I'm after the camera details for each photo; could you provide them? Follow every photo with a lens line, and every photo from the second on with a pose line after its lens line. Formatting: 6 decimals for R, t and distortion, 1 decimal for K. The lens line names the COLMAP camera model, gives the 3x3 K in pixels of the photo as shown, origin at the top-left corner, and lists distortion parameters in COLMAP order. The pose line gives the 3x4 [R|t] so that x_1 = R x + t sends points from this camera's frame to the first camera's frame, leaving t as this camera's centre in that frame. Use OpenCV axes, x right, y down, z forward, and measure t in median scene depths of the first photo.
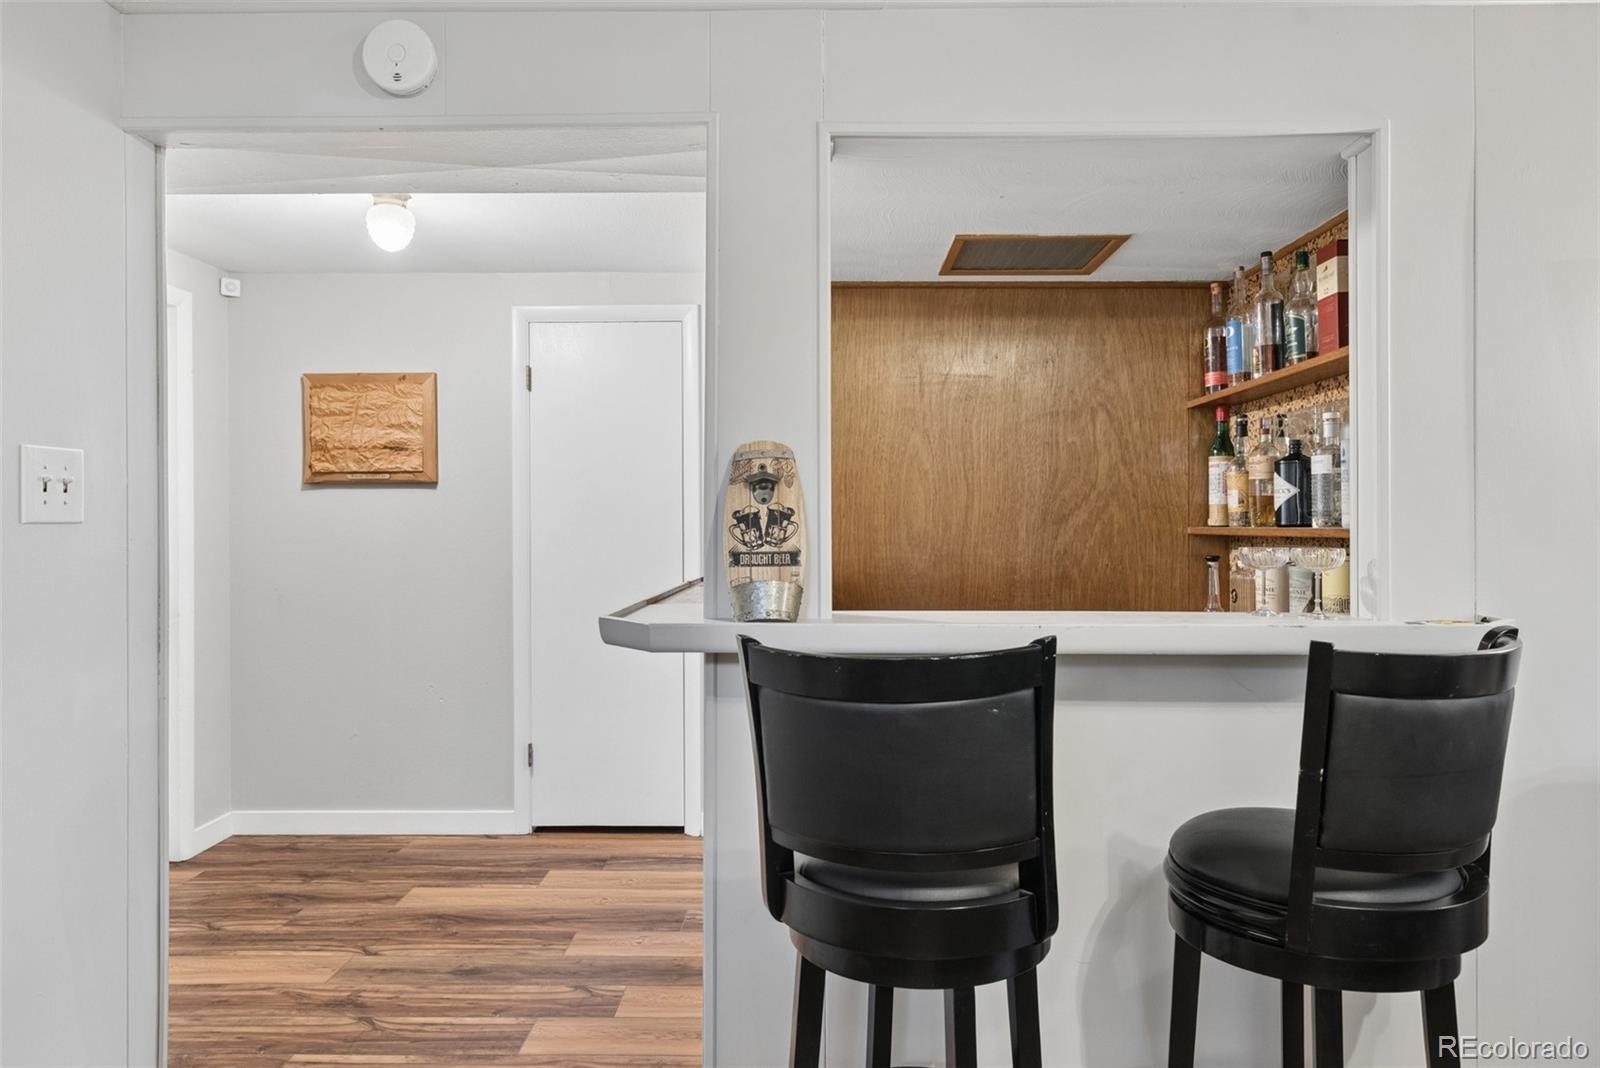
lens RADIAL K [[1006.5, 0, 823.7], [0, 1006.5, 506.9], [0, 0, 1]] dist [0.006201, 0.002142]
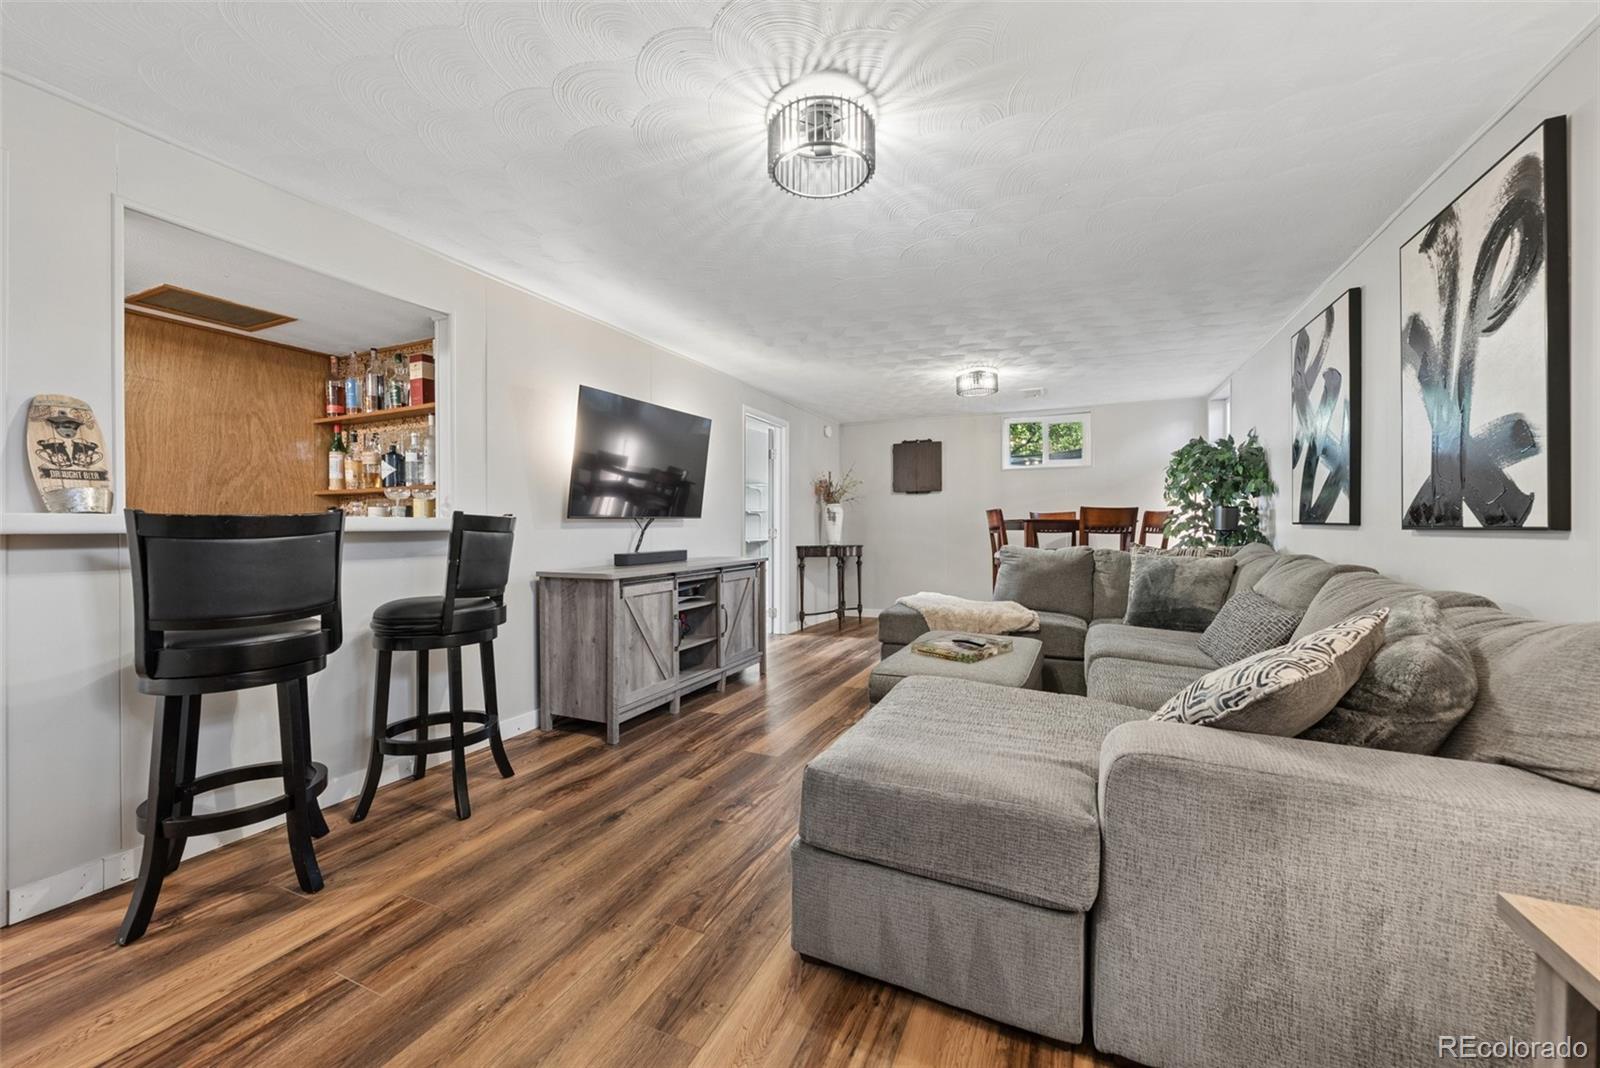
lens RADIAL K [[610.8, 0, 792.5], [0, 610.8, 530.9], [0, 0, 1]] dist [0.000317, -0.000134]
pose [[0.415389, -0.009335, 0.909596, -0.311022], [-0.007936, 0.999872, 0.013886, 0.080448], [-0.909609, -0.012987, 0.415261, -0.243207]]
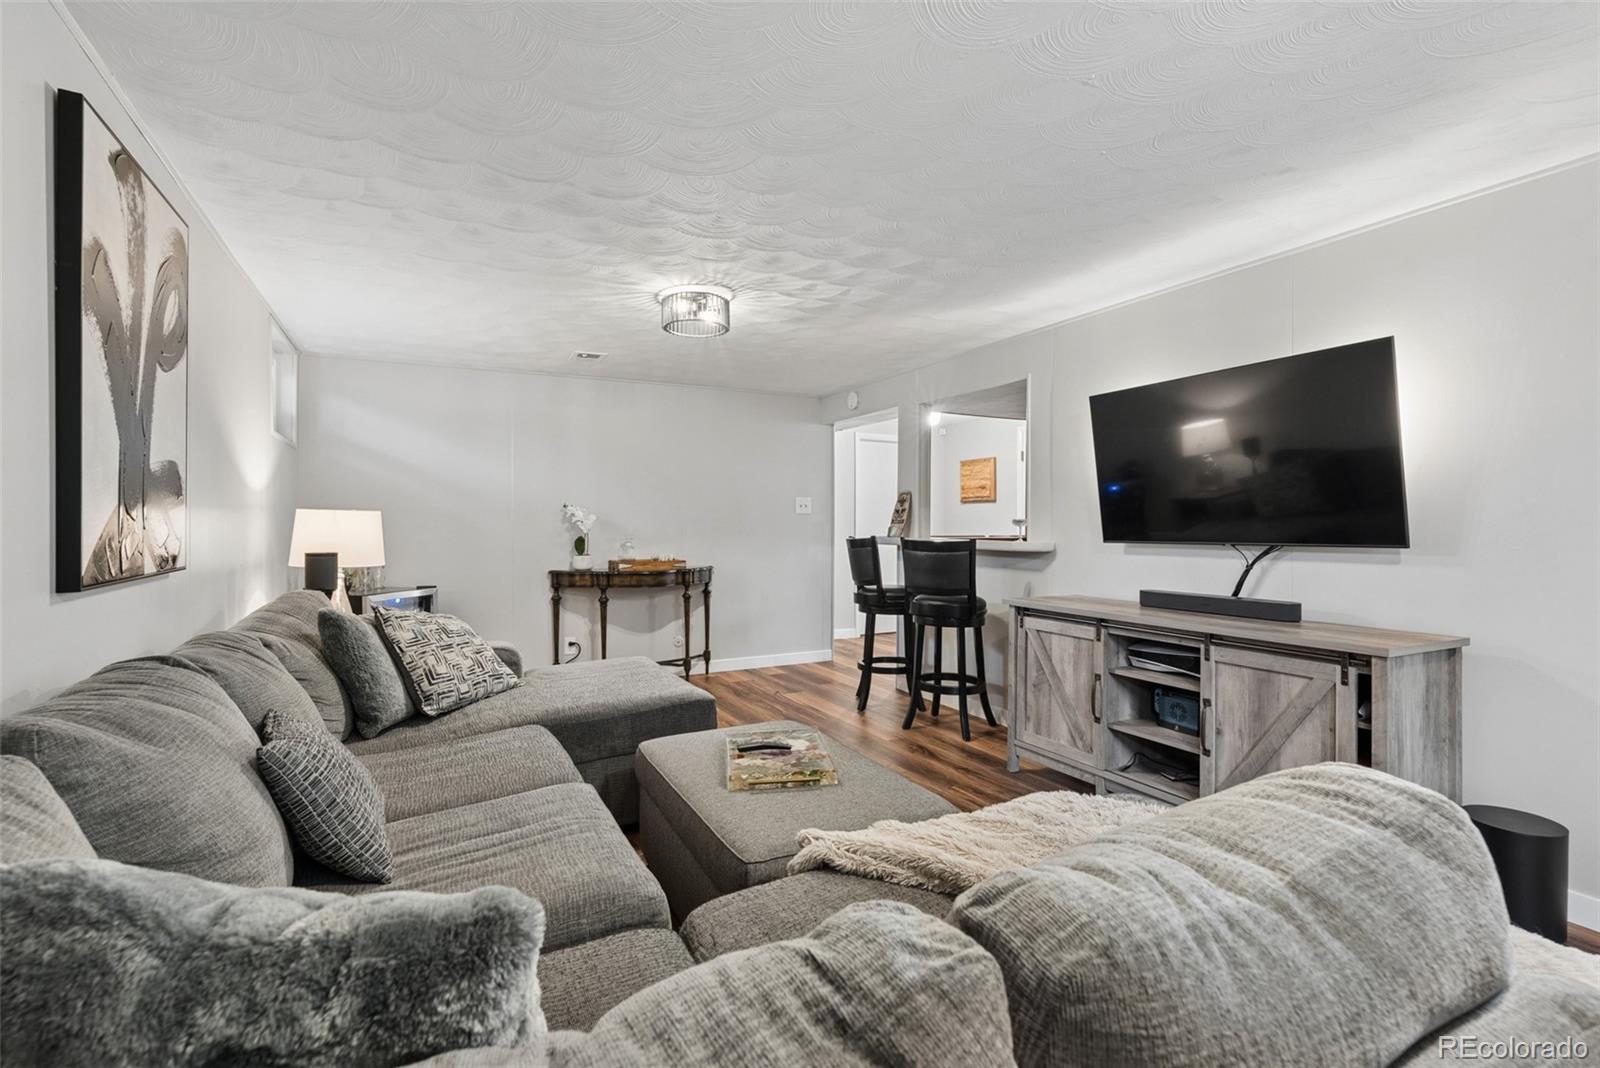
lens RADIAL K [[738.3, 0, 792.1], [0, 738.3, 524.2], [0, 0, 1]] dist [-0.000428, 0.000263]
pose [[0.460089, 0.001471, -0.887872, 1.573360], [0.009756, 0.999930, 0.006713, 0.027369], [0.887819, -0.011751, 0.460042, -0.449554]]
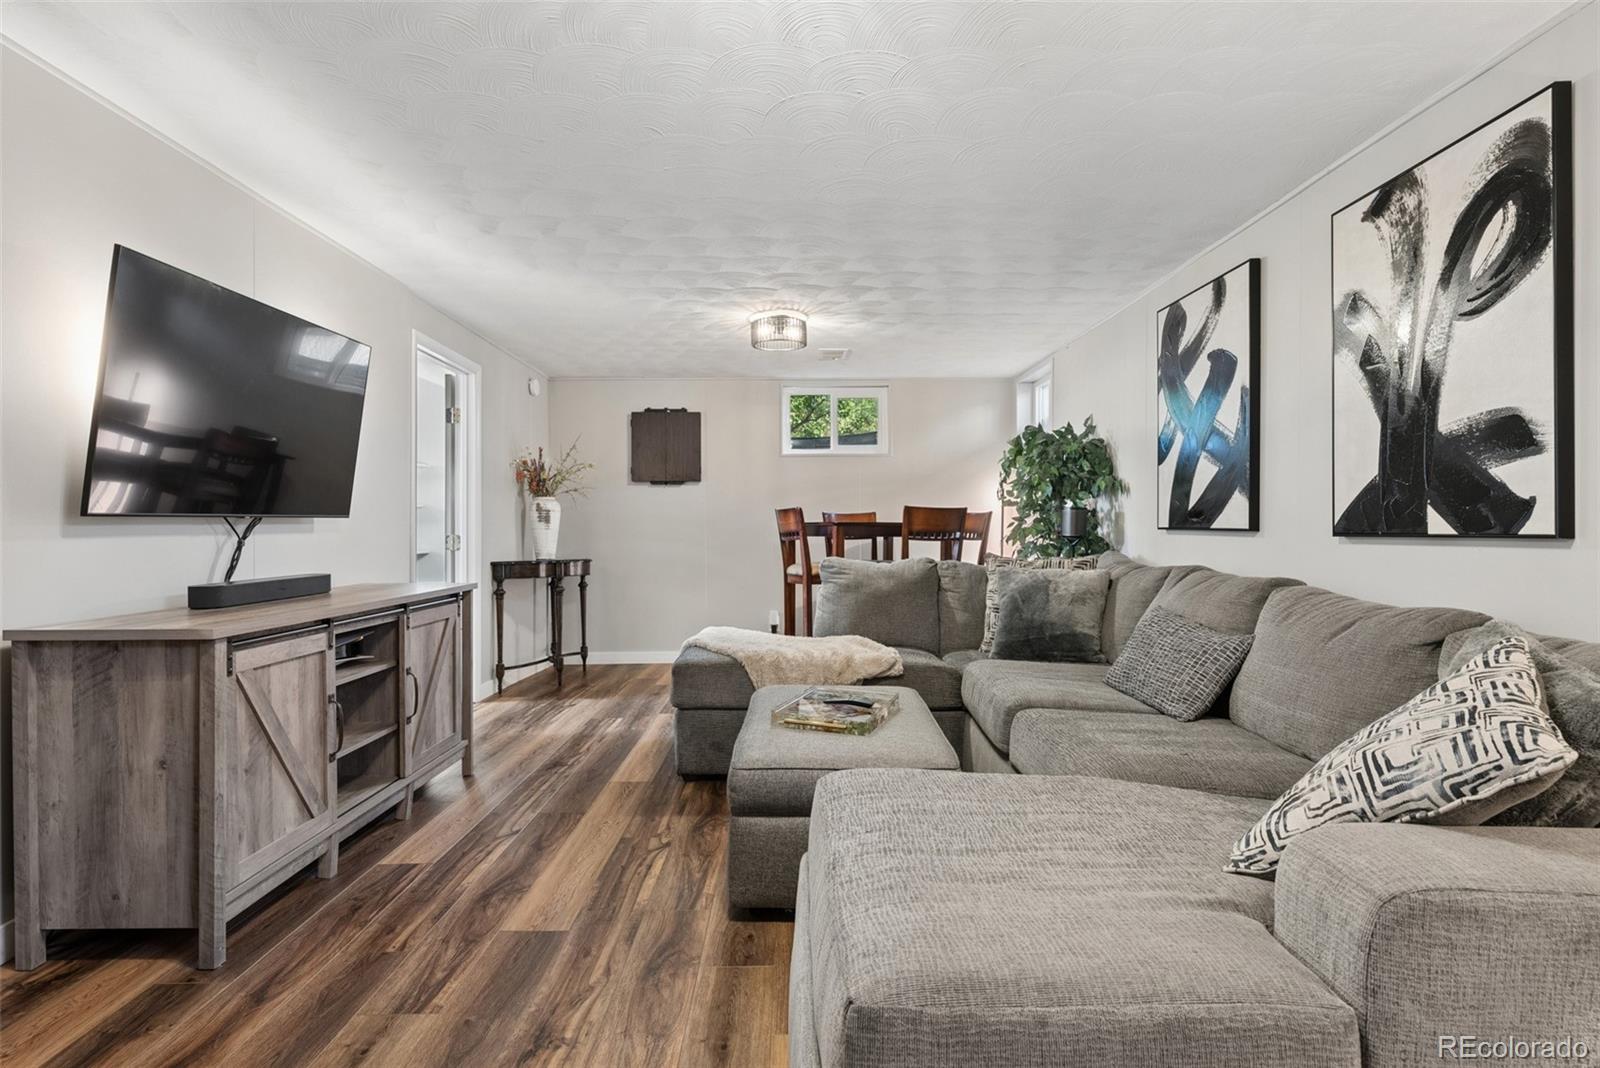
lens RADIAL K [[822.1, 0, 796.1], [0, 822.1, 535.8], [0, 0, 1]] dist [0.005479, -0.001642]
pose [[-0.009877, -0.009541, 0.999906, -0.191106], [-0.010301, 0.999902, 0.009439, 0.080120], [-0.999898, -0.010207, -0.009975, -0.007751]]
